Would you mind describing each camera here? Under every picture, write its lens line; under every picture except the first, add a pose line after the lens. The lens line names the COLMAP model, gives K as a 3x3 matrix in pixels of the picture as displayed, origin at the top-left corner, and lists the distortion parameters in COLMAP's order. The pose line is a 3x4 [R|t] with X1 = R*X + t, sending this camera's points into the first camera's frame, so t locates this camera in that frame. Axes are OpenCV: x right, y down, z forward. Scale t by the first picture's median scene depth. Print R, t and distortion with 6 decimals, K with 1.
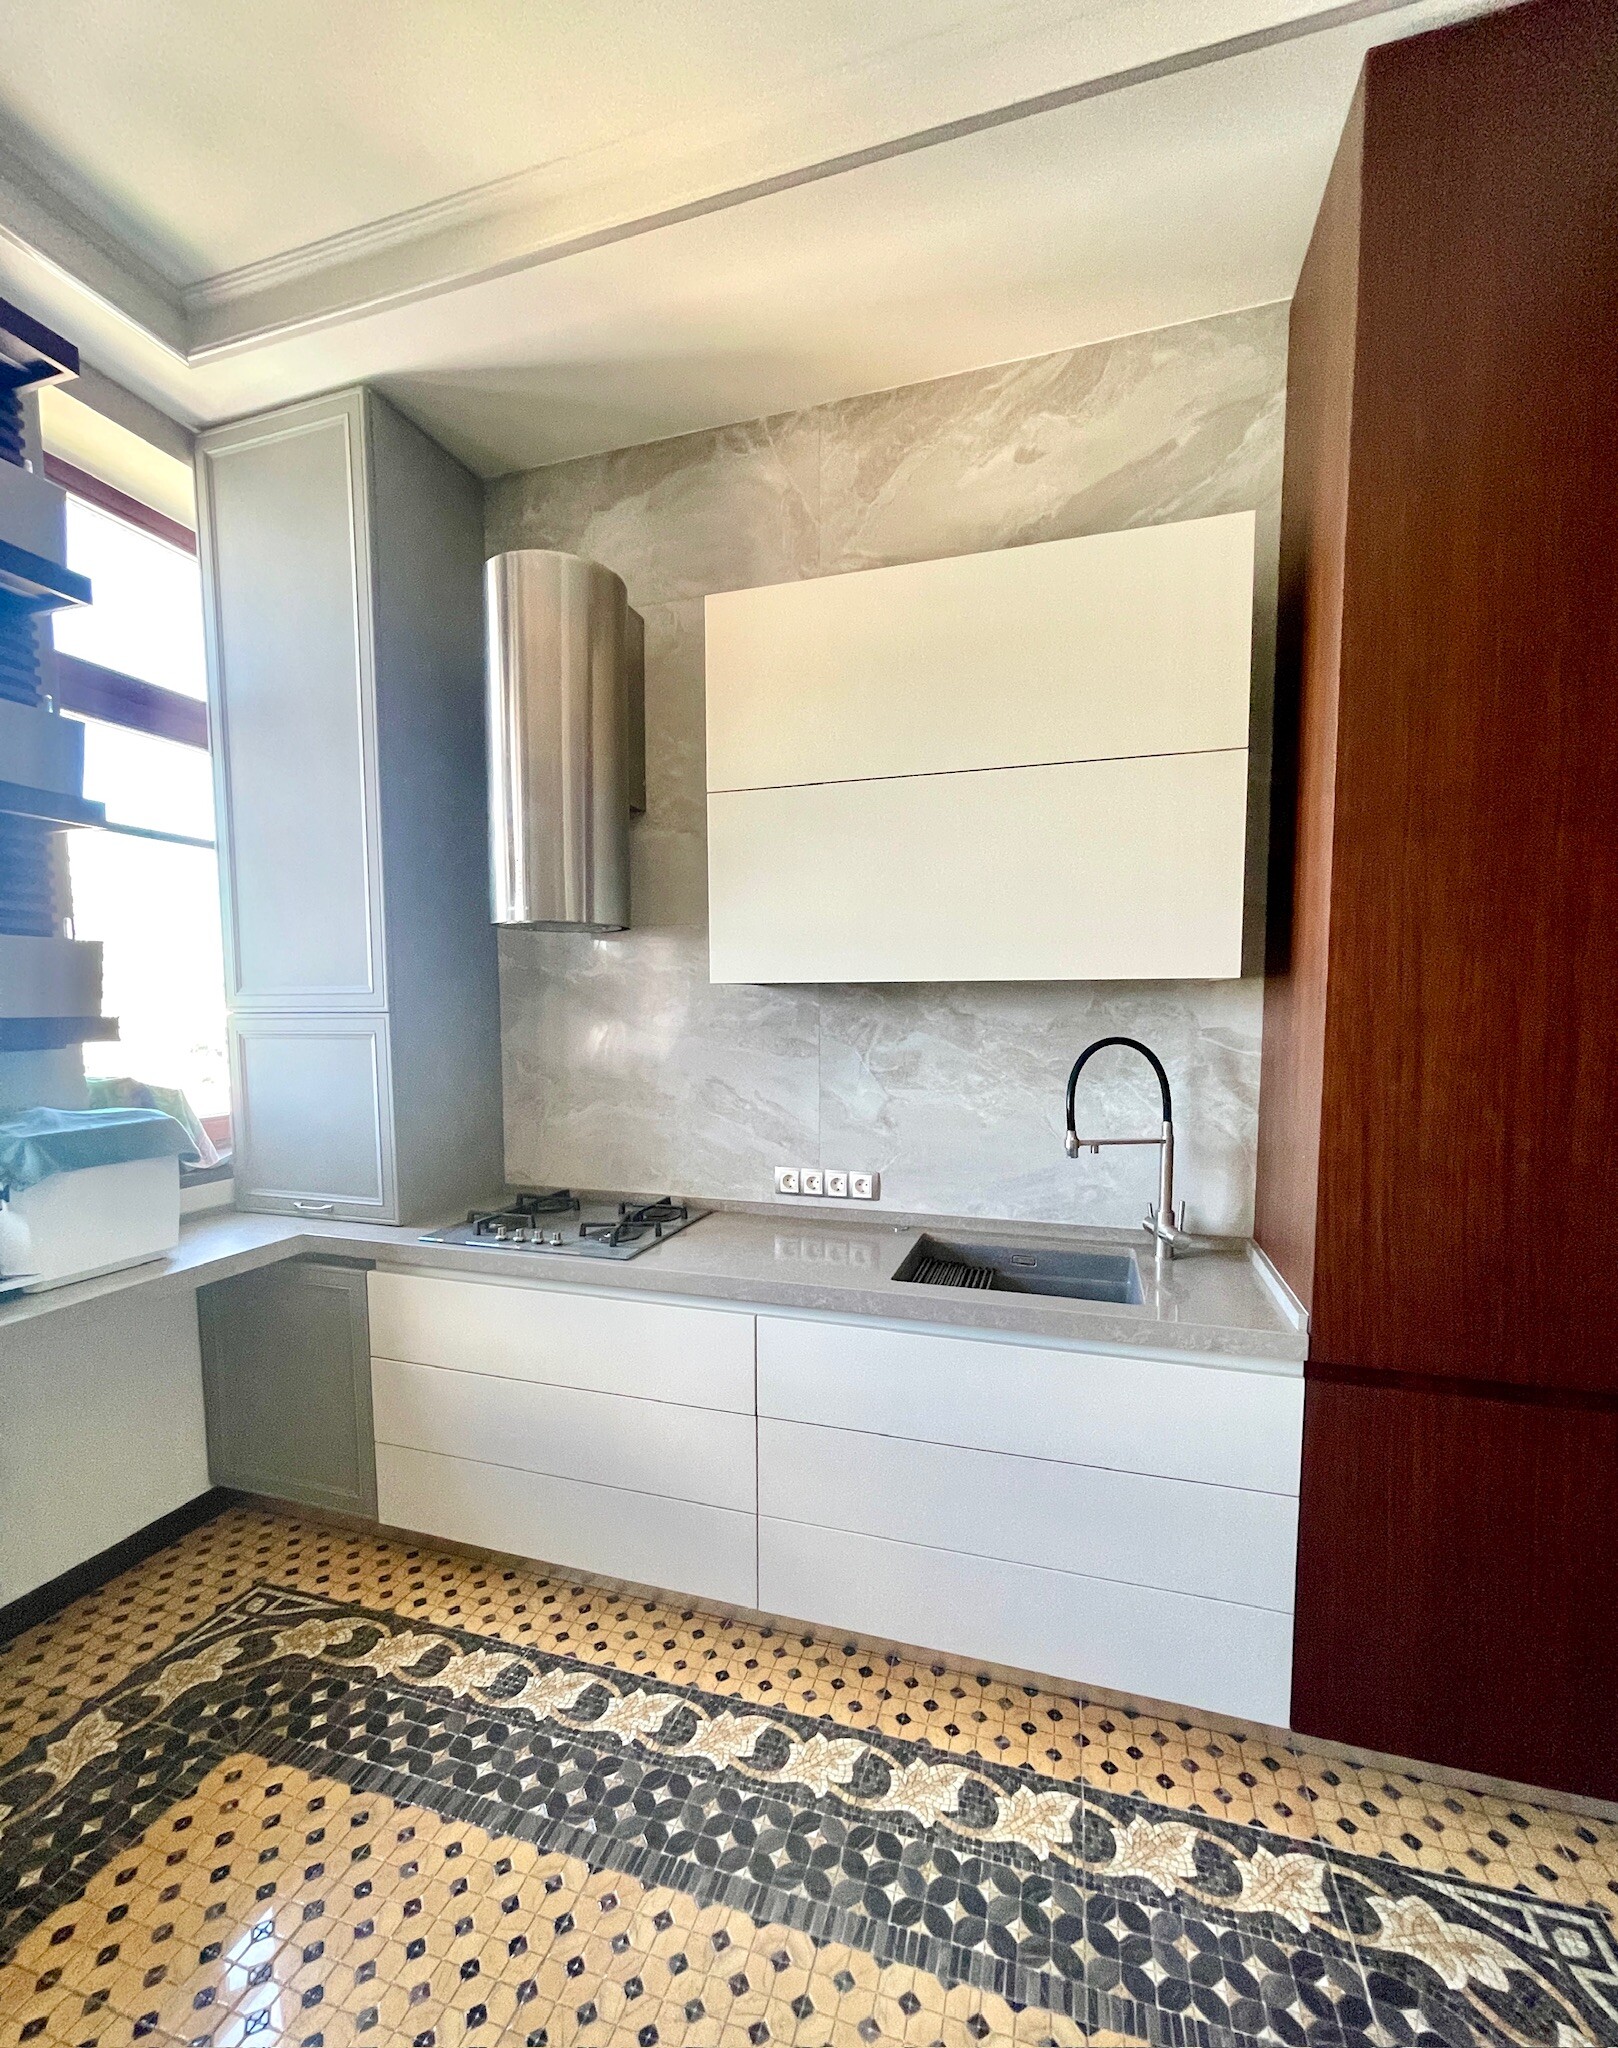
lens RADIAL K [[875.1, 0, 808.9], [0, 875.1, 1076.3], [0, 0, 1]] dist [-0.013603, -0.000764]
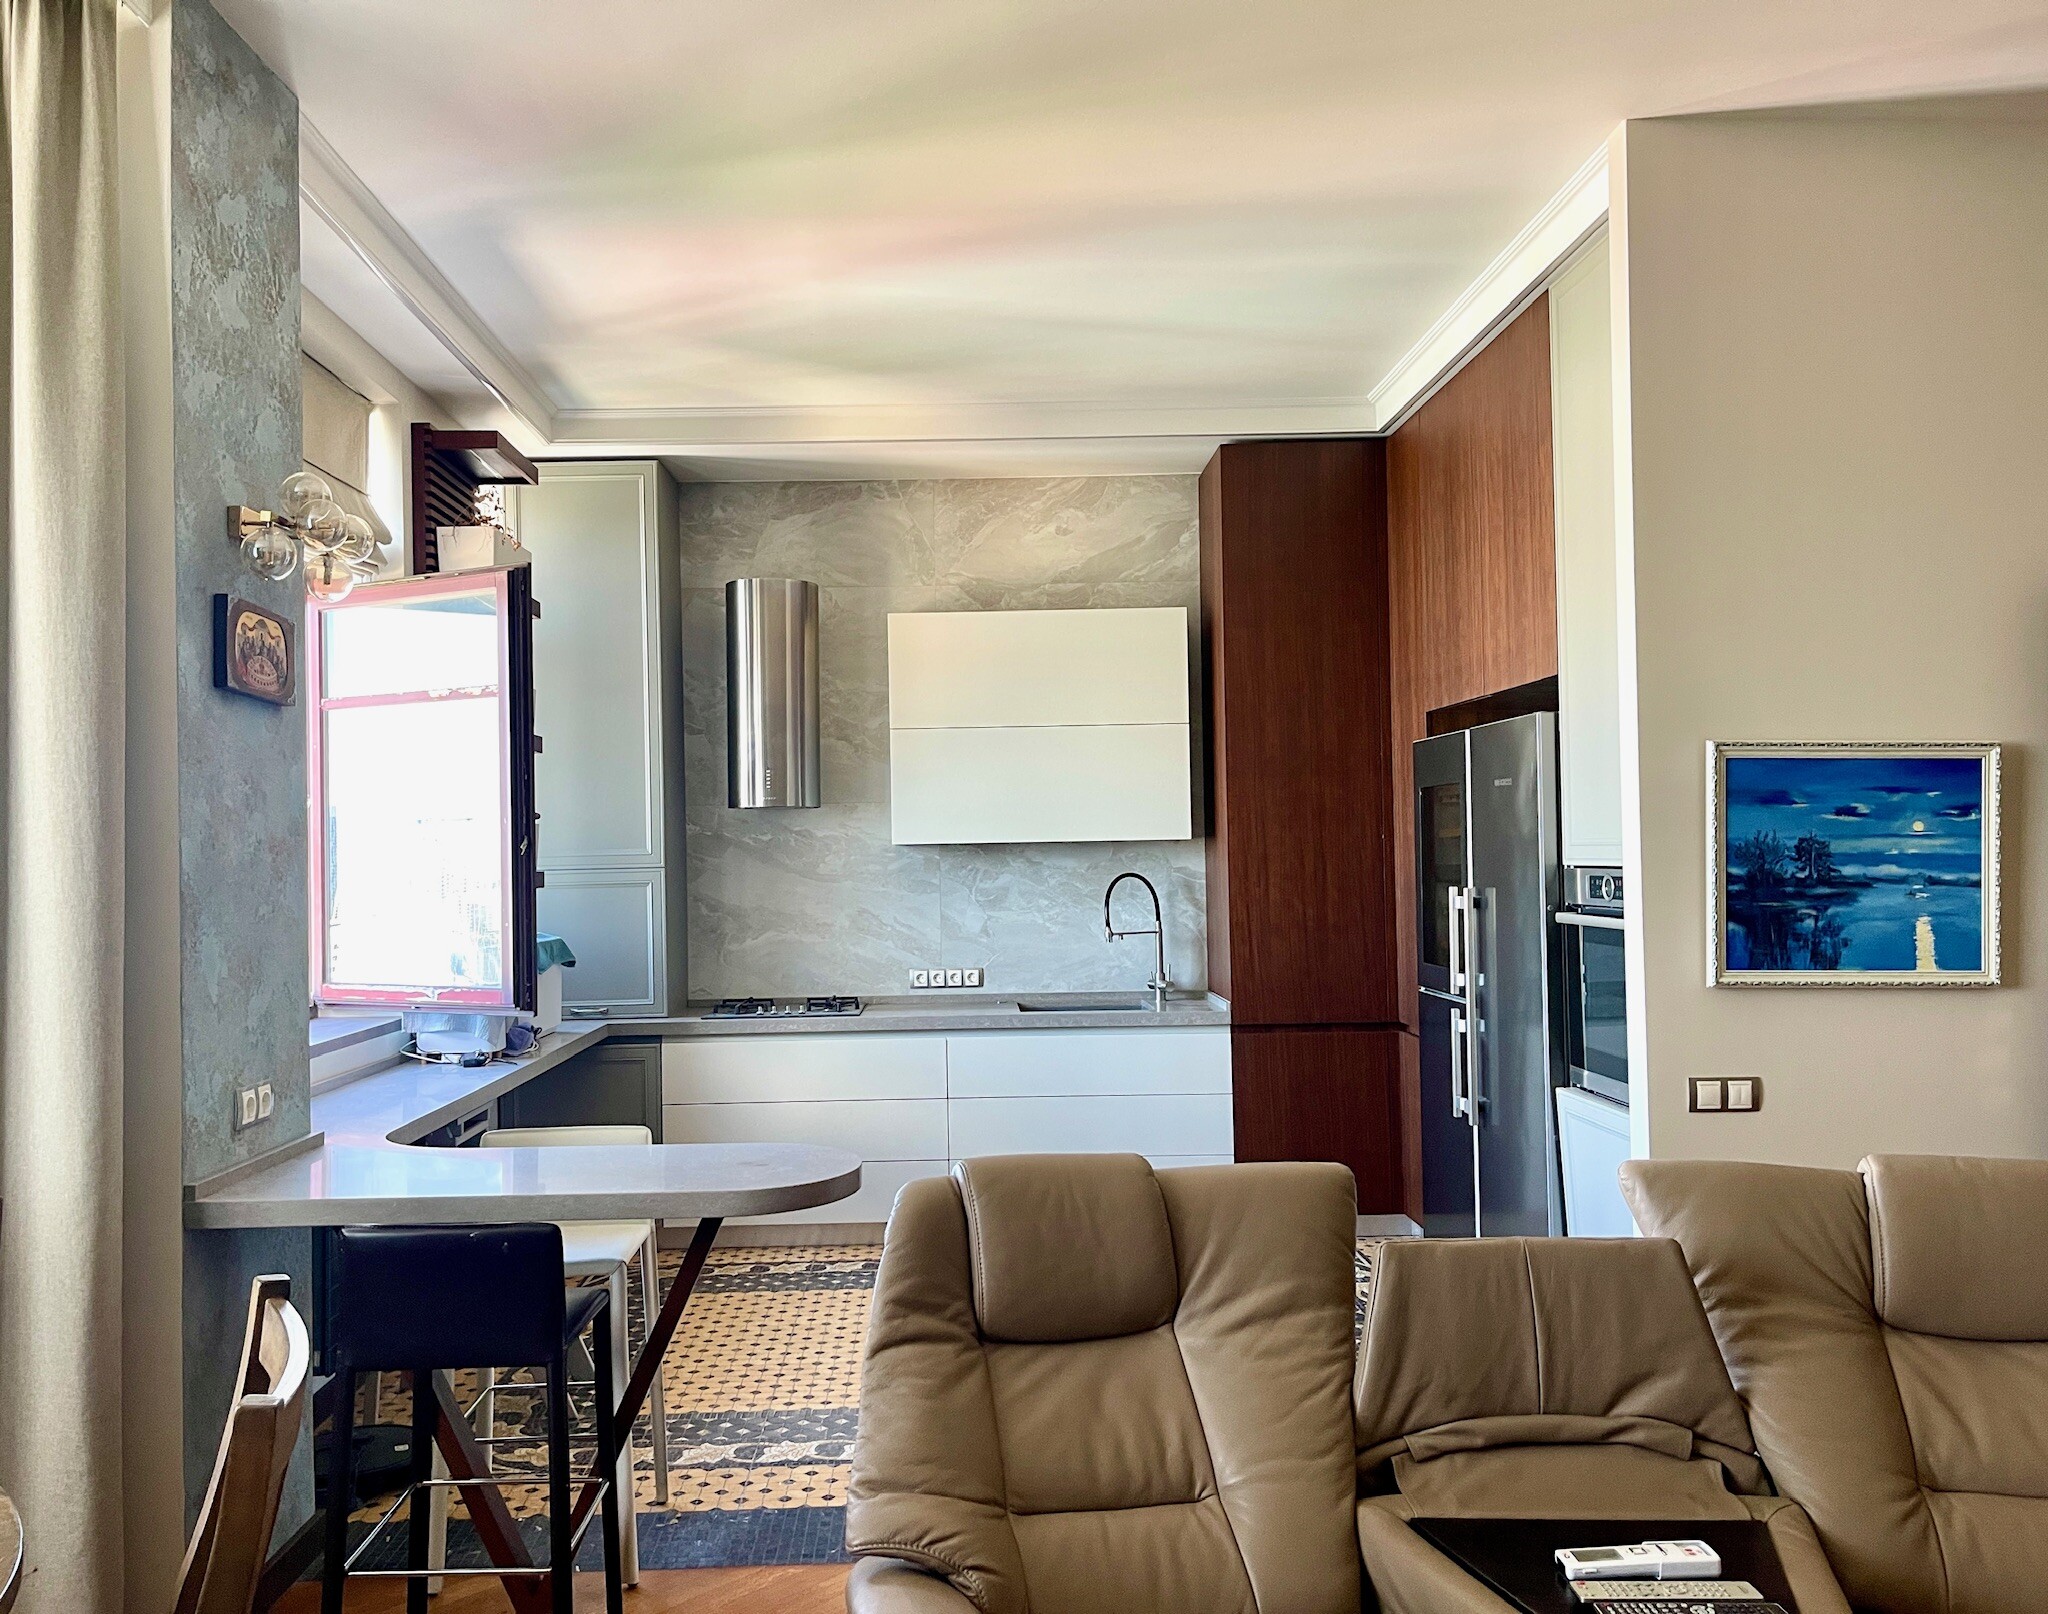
lens RADIAL K [[1793.7, 0, 1024.0], [0, 1793.7, 807.0], [0, 0, 1]] dist [-0.000771, -0.000137]
pose [[0.938248, -0.004918, 0.345929, -0.977681], [0.044549, 0.993292, -0.106705, 0.178198], [-0.343084, 0.115526, 0.932173, -2.059220]]
